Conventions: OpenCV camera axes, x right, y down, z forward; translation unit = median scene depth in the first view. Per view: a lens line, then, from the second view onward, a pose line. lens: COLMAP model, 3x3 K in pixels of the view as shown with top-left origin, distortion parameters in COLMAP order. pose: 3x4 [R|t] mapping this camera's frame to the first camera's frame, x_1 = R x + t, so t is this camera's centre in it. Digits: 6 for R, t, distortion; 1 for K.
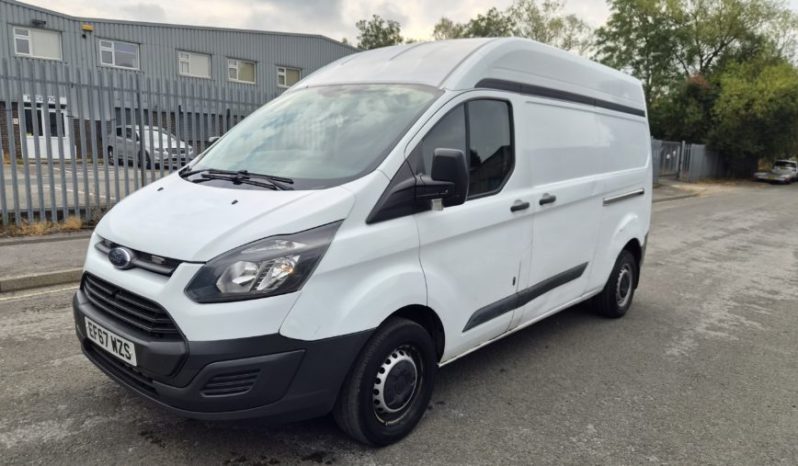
lens RADIAL K [[555.4, 0, 400.3], [0, 555.4, 227.2], [0, 0, 1]] dist [0.048609, -0.002260]
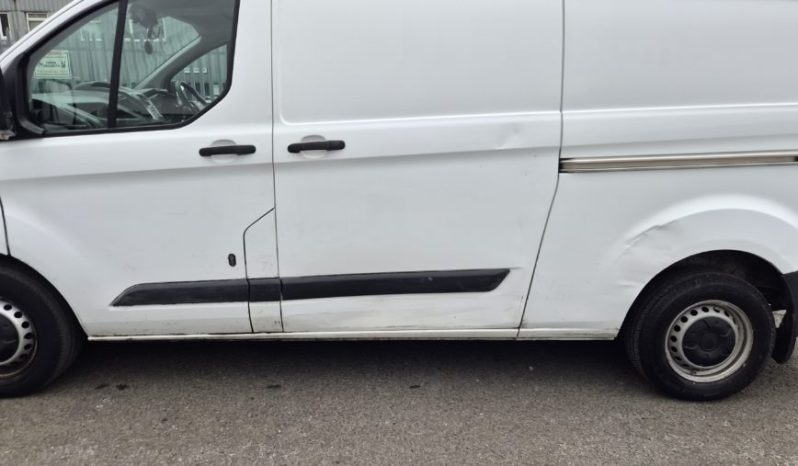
lens RADIAL K [[556.5, 0, 403.6], [0, 556.5, 233.6], [0, 0, 1]] dist [0.038695, -0.001104]
pose [[0.673038, 0.135178, -0.727149, 1.084651], [-0.093266, 0.990819, 0.097870, -0.029038], [0.733703, 0.001948, 0.679467, 0.880367]]
